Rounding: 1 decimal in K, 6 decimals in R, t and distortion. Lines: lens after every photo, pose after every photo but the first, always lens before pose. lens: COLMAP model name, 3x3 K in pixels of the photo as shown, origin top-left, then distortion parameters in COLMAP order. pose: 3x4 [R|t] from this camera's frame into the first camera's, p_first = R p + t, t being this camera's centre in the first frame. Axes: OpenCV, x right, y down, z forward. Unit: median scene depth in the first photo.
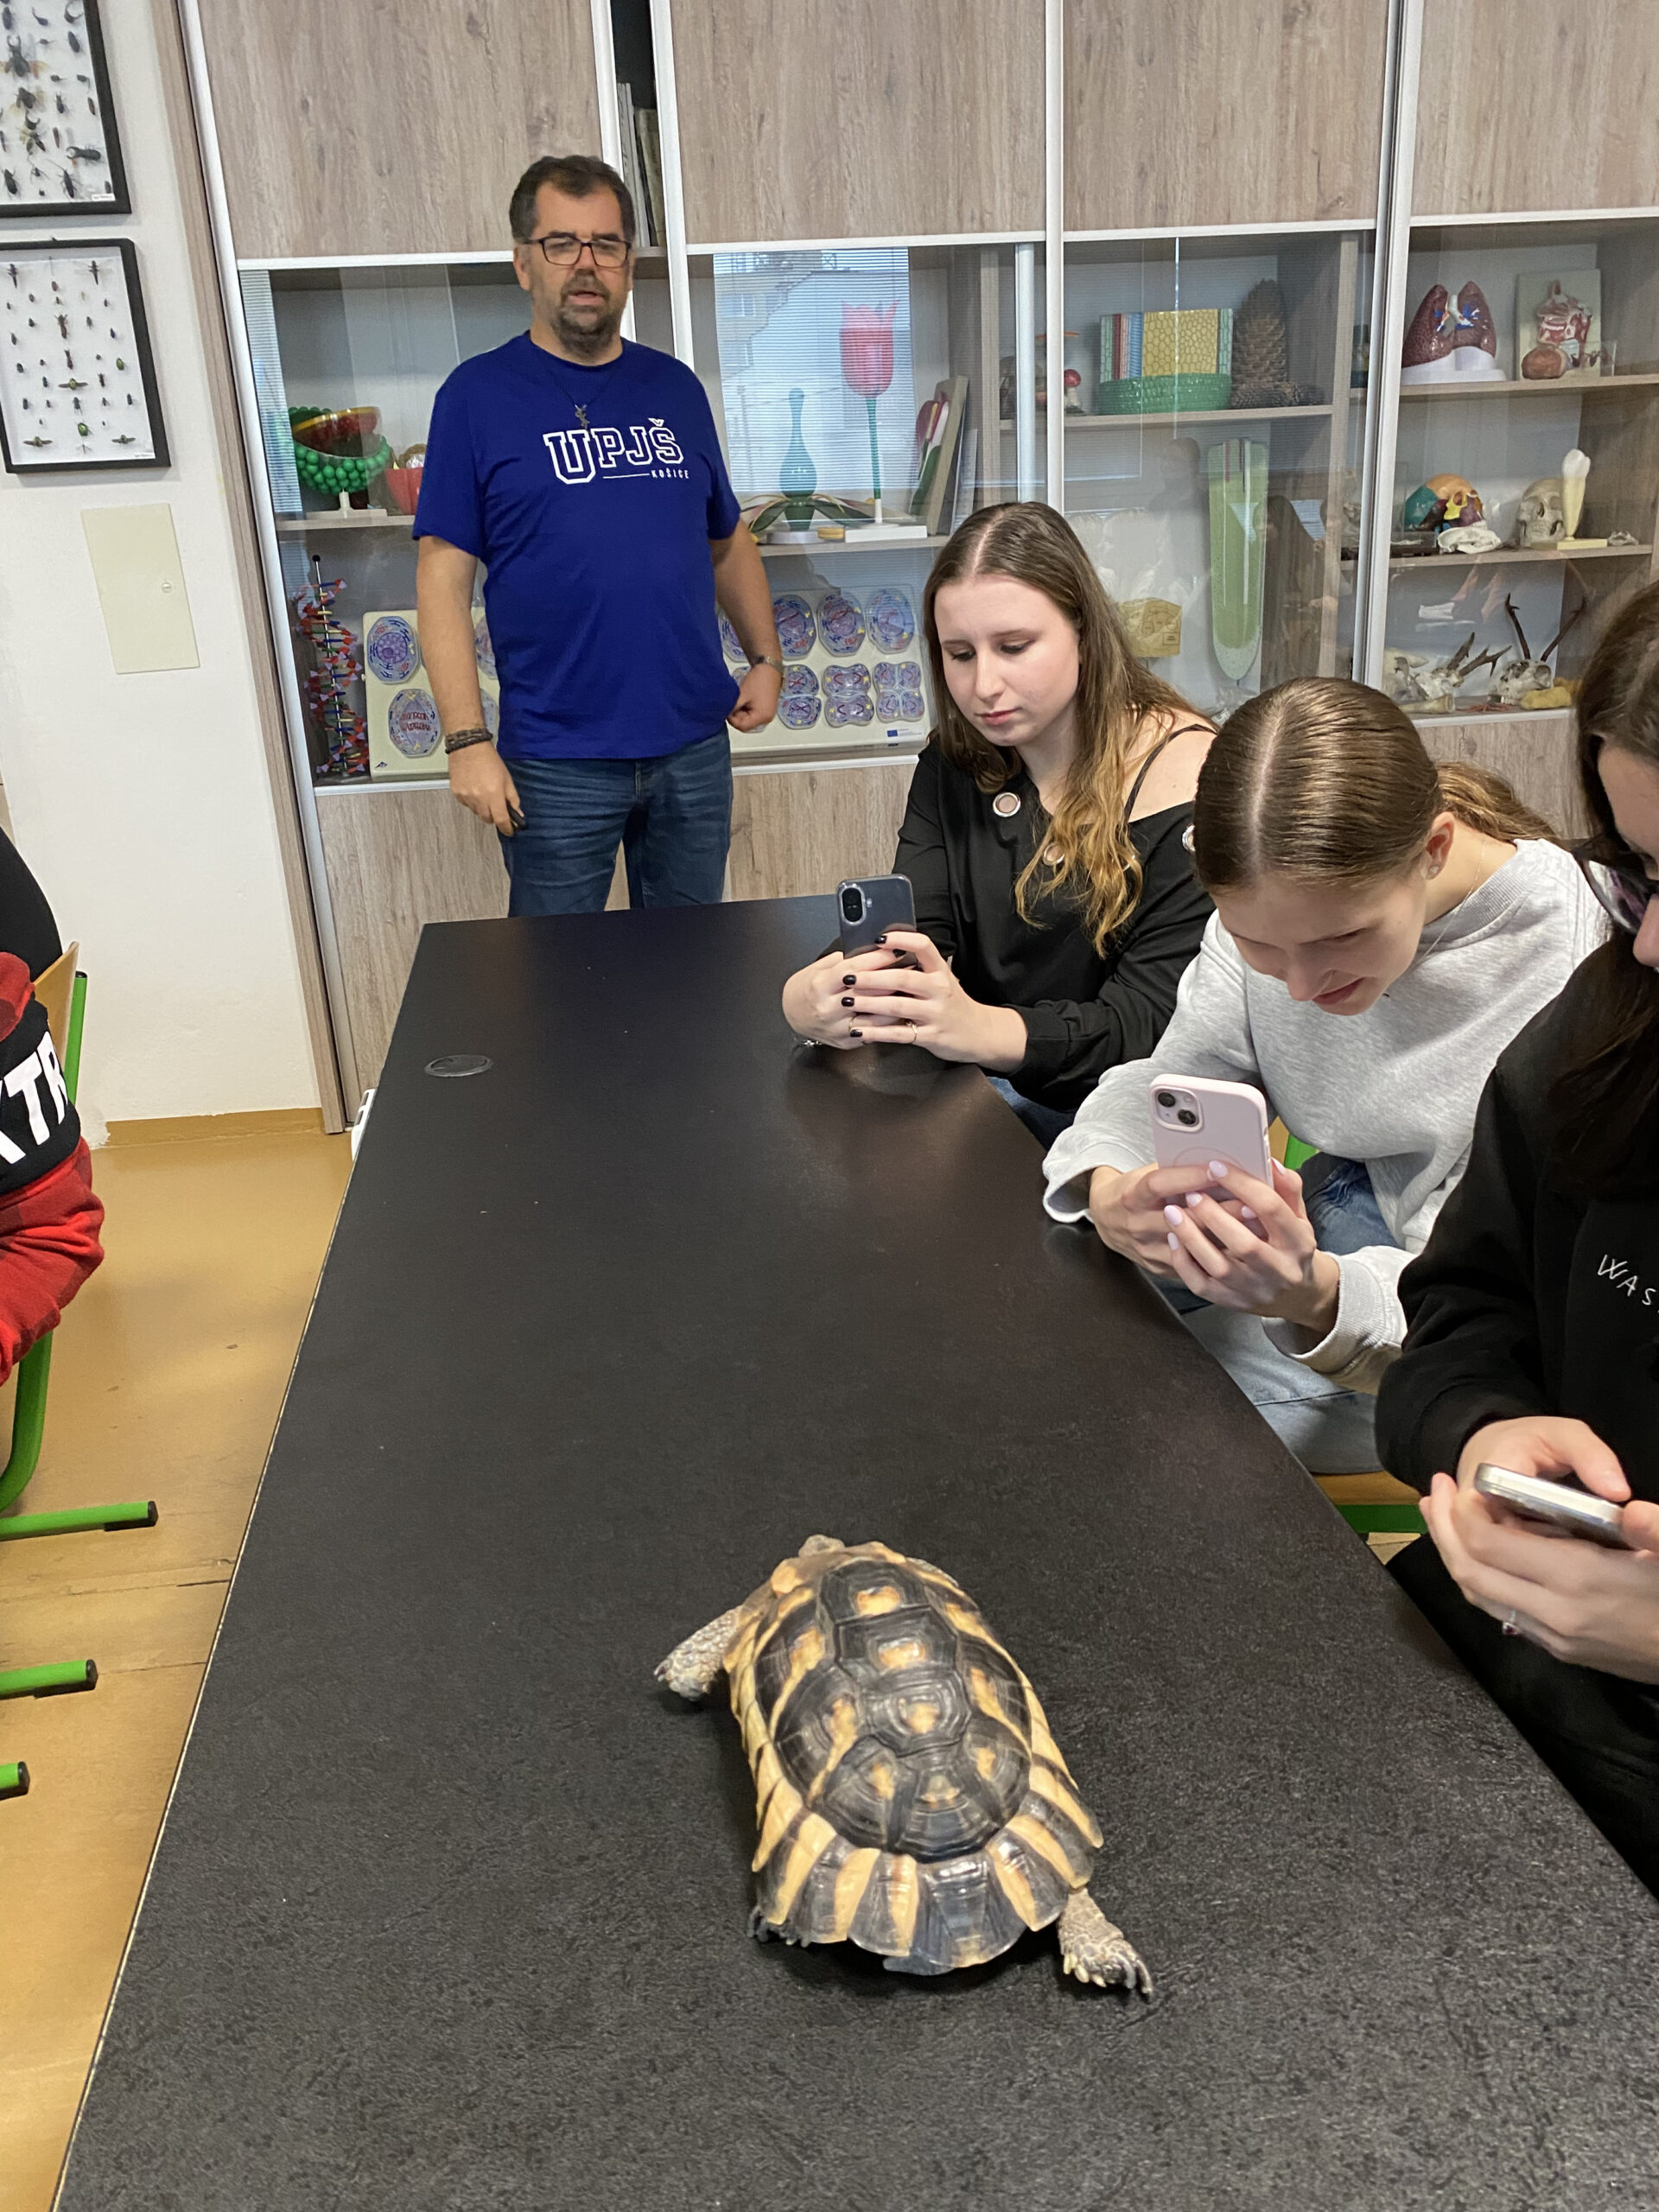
lens RADIAL K [[1710.8, 0, 837.3], [0, 1710.8, 1103.9], [0, 0, 1]] dist [0.042166, -0.033110]
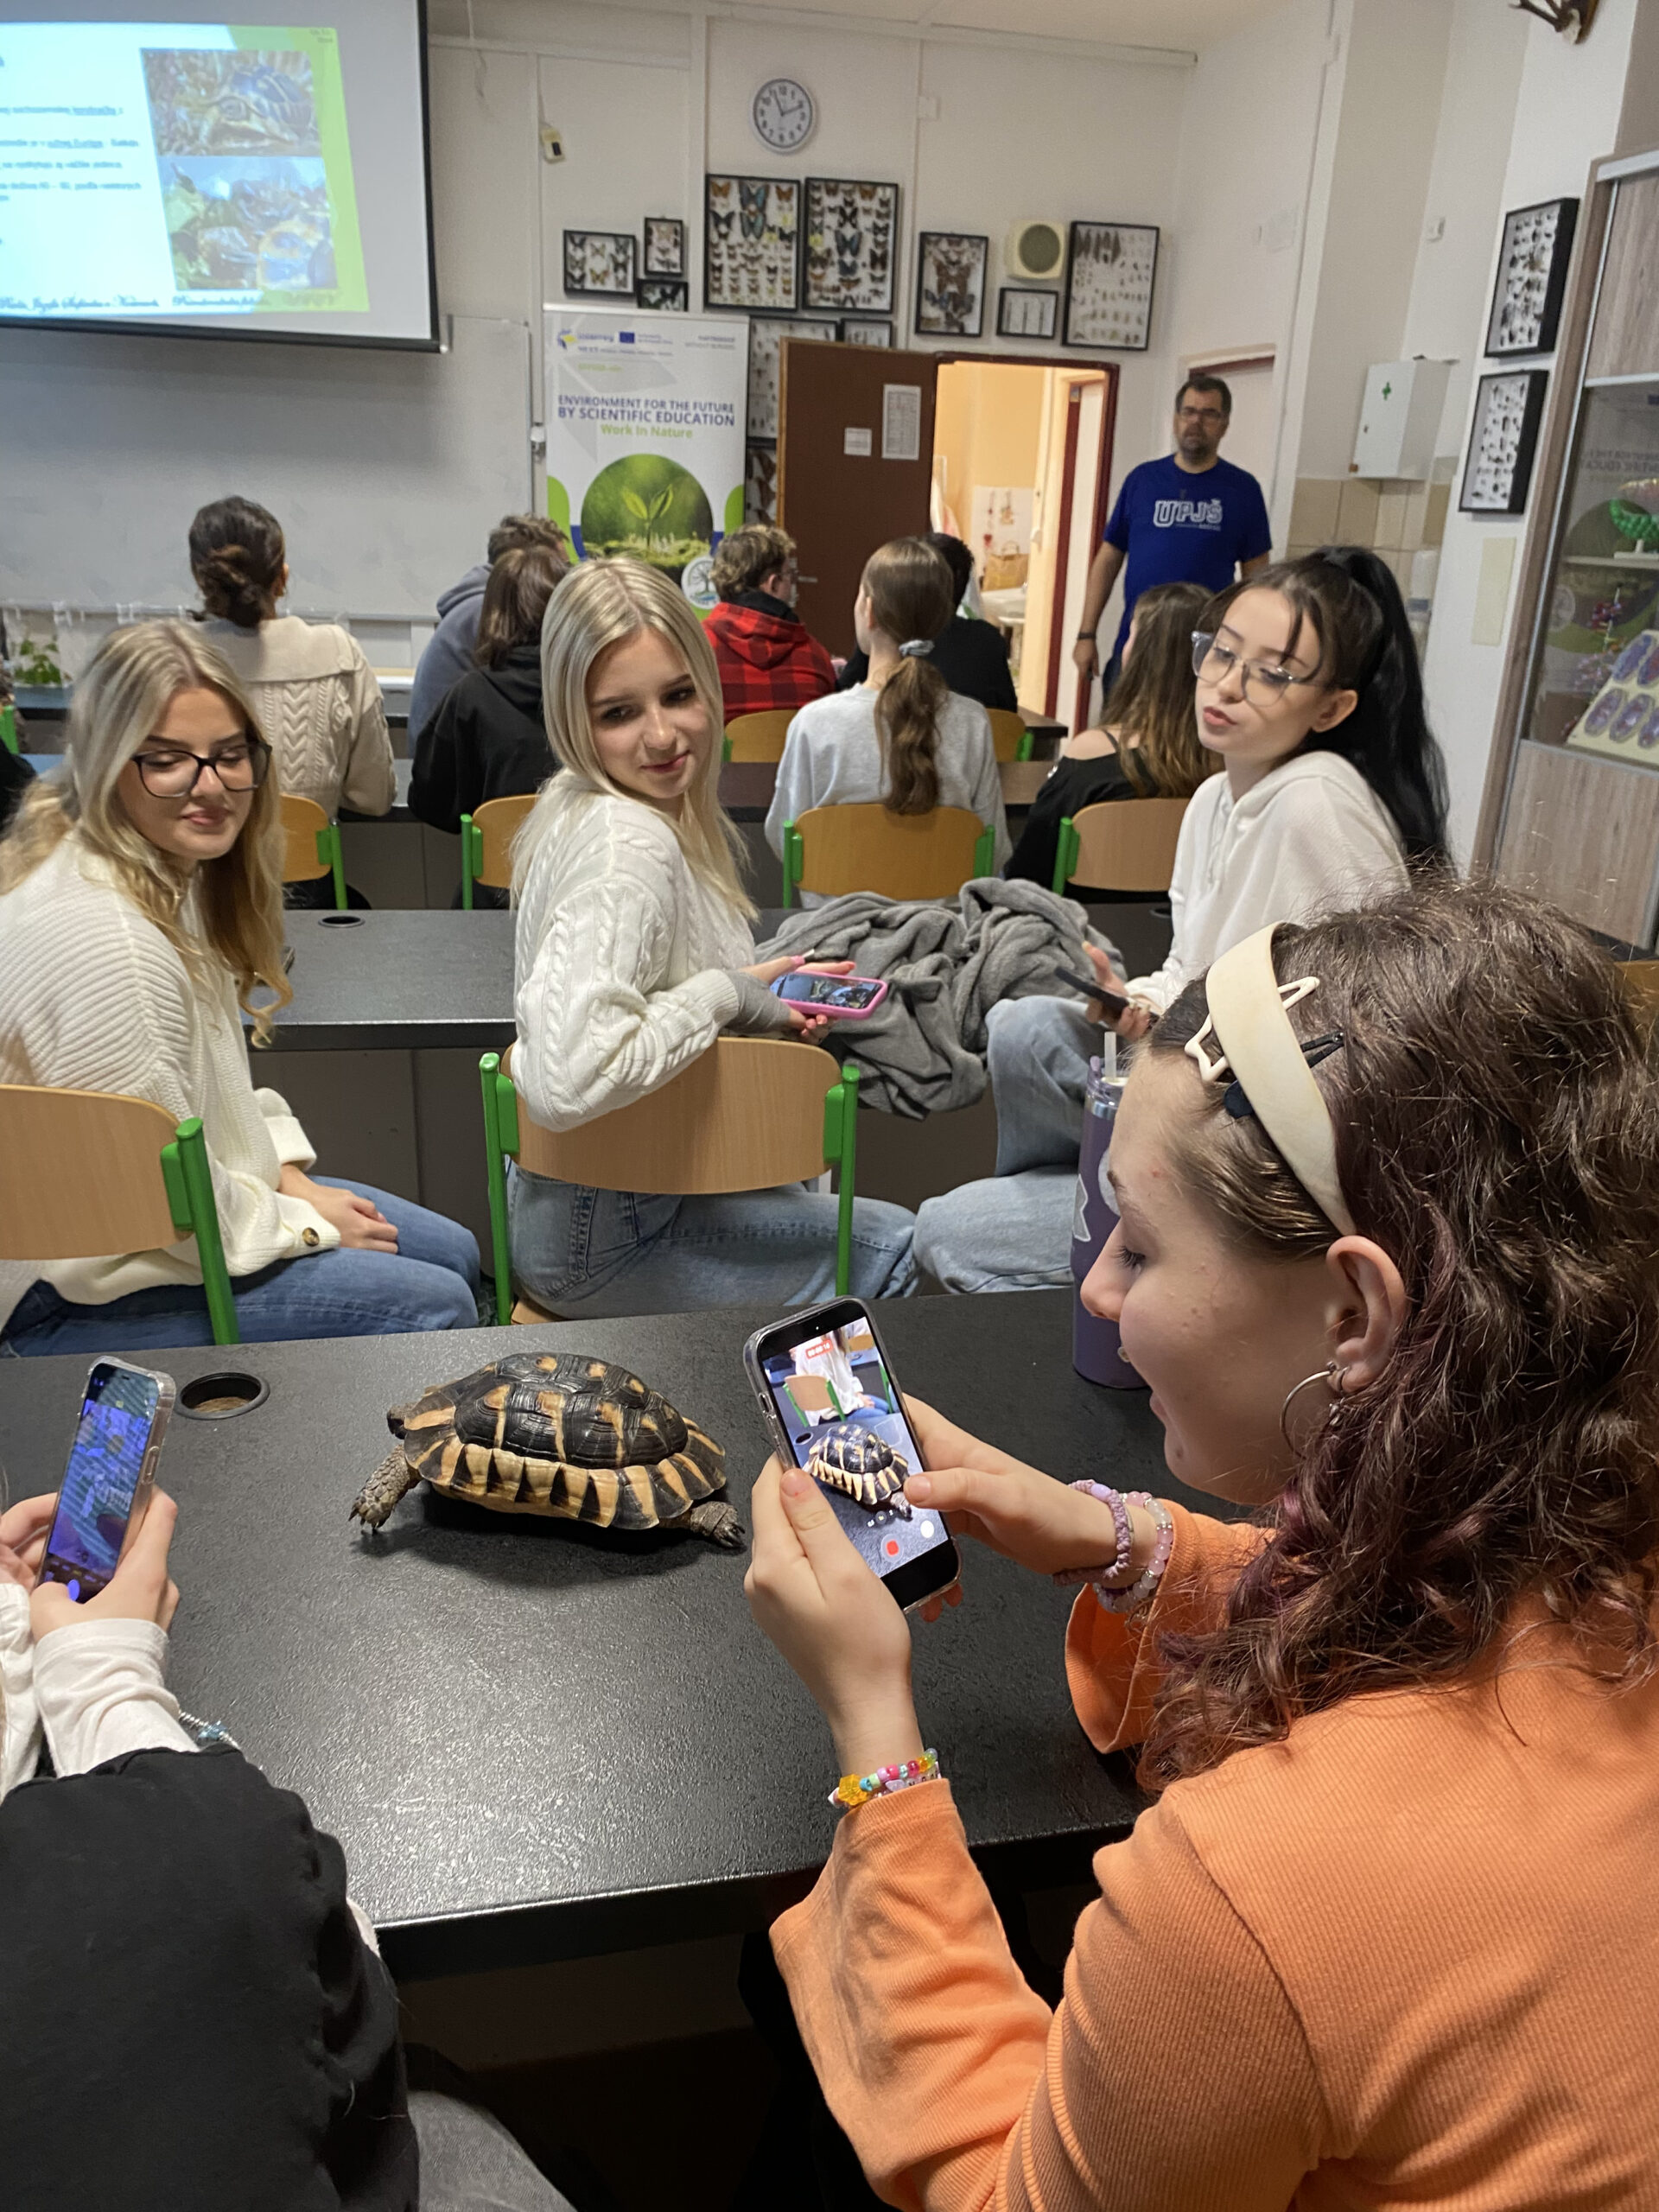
lens RADIAL K [[1710.8, 0, 835.2], [0, 1710.8, 1088.7], [0, 0, 1]] dist [0.042166, -0.033110]
pose [[0.086230, 0.374116, -0.923364, 1.168091], [-0.384133, 0.867639, 0.315665, -0.180649], [0.919242, 0.327475, 0.218527, 0.284673]]
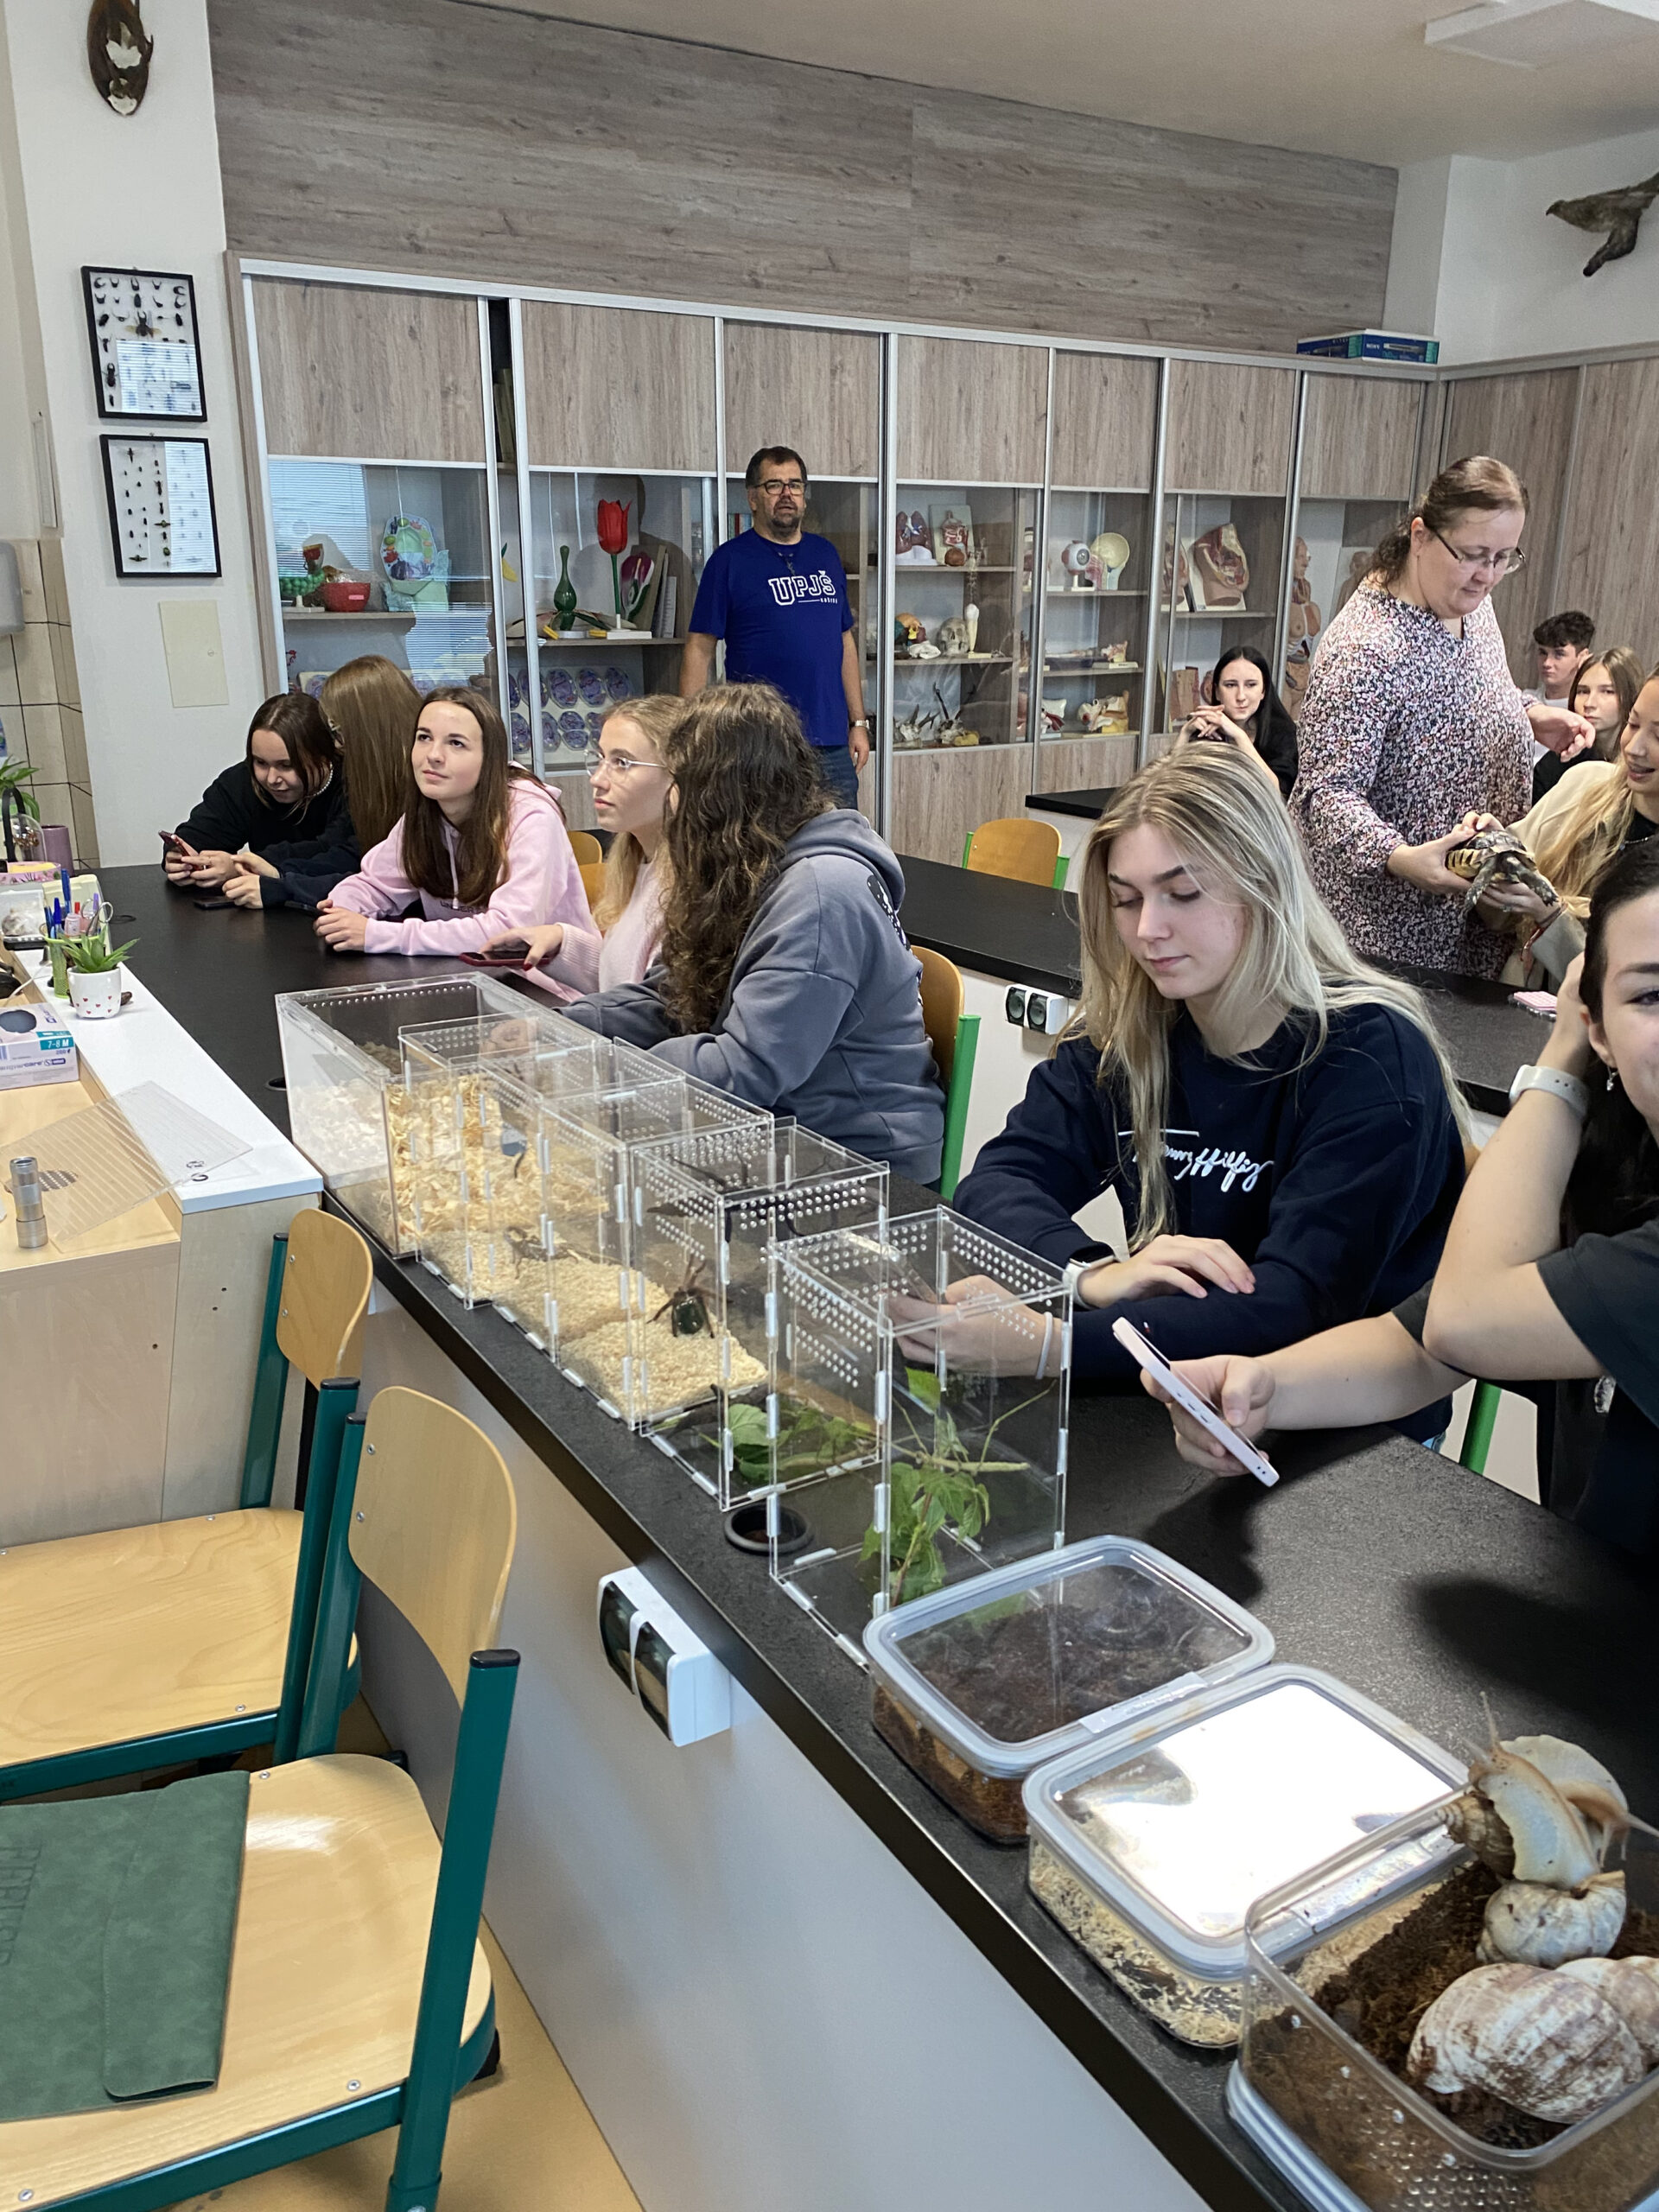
lens RADIAL K [[1710.8, 0, 833.8], [0, 1710.8, 1092.6], [0, 0, 1]] dist [0.042166, -0.033110]
pose [[0.903585, -0.077135, 0.421407, -0.586268], [0.102953, 0.993928, -0.038822, 0.218190], [-0.415854, 0.078464, 0.906040, -0.624016]]
